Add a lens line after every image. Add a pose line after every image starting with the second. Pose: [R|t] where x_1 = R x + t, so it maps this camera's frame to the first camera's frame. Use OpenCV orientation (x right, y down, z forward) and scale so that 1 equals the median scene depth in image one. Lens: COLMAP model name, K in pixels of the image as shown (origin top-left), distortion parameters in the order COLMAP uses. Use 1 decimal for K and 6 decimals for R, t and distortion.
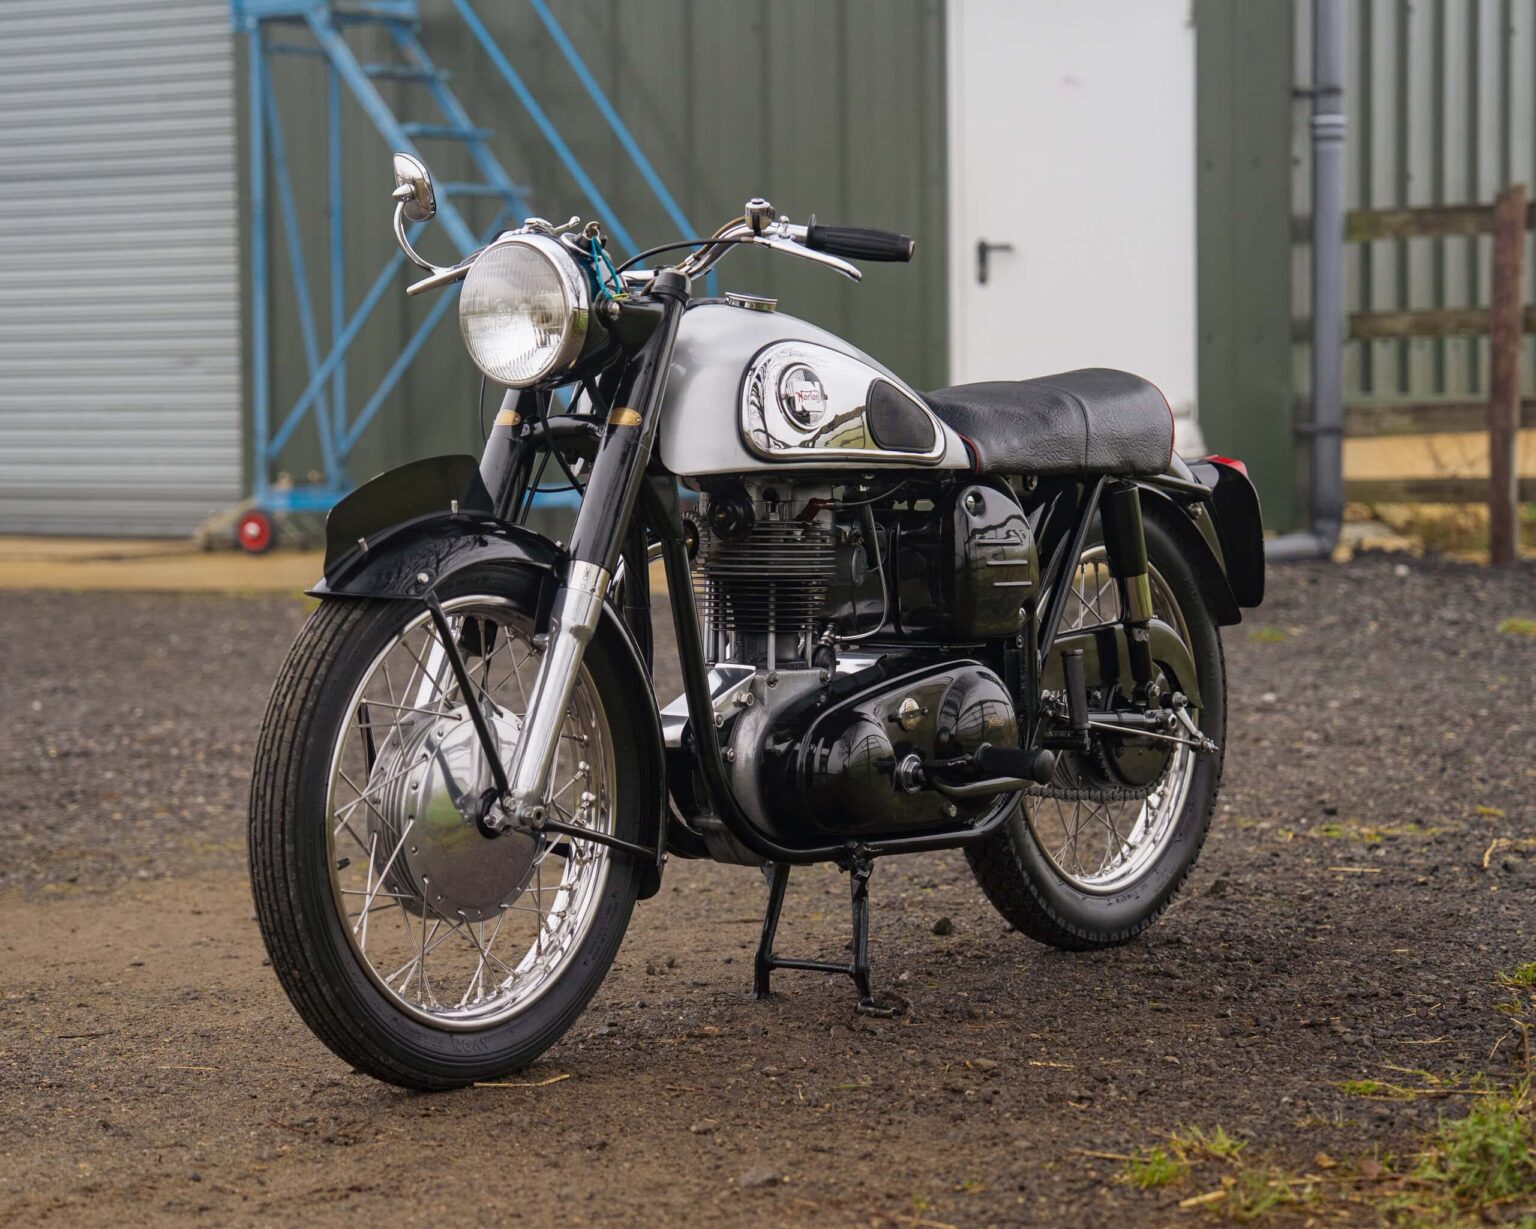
lens RADIAL K [[4011.8, 0, 767.3], [0, 4011.8, 736.1], [0, 0, 1]] dist [0.396303, -0.575281]
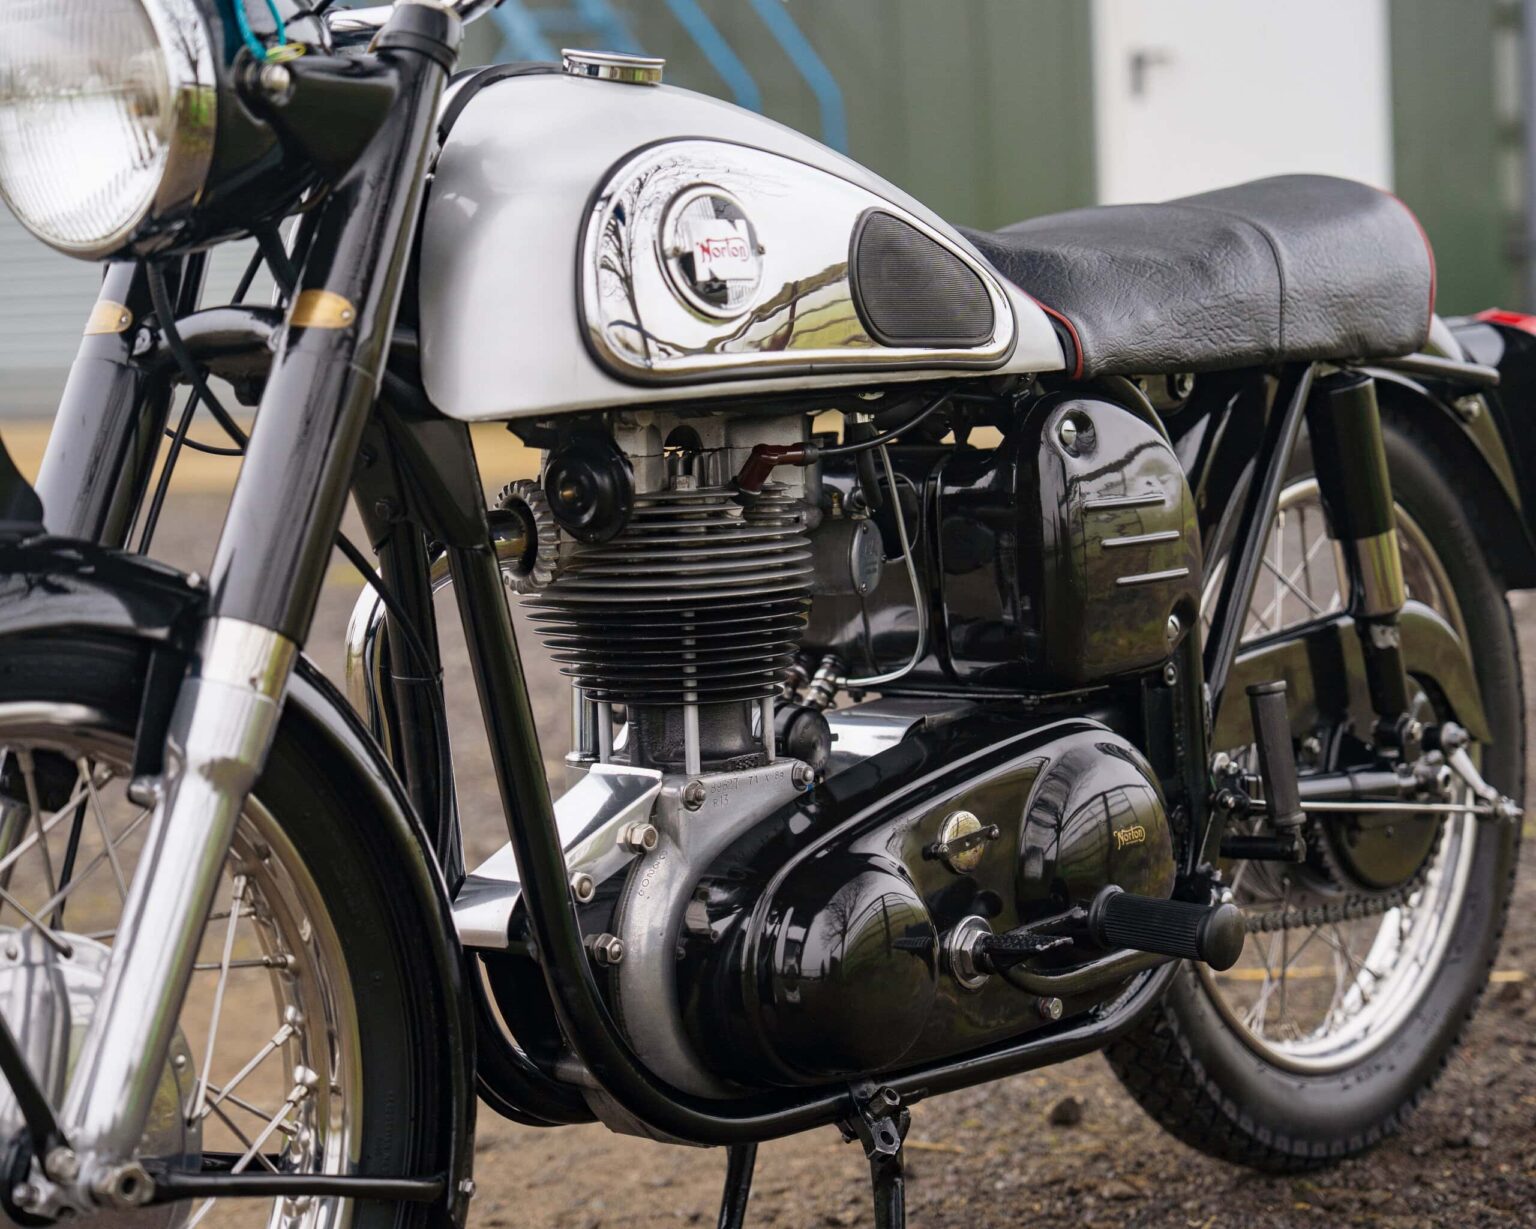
lens RADIAL K [[4011.8, 0, 767.3], [0, 4011.8, 736.1], [0, 0, 1]] dist [0.396303, -0.575281]
pose [[0.998257, -0.037082, -0.045911, 0.033837], [0.038814, 0.998546, 0.037411, -0.039570], [0.044457, -0.039128, 0.998245, 0.461423]]
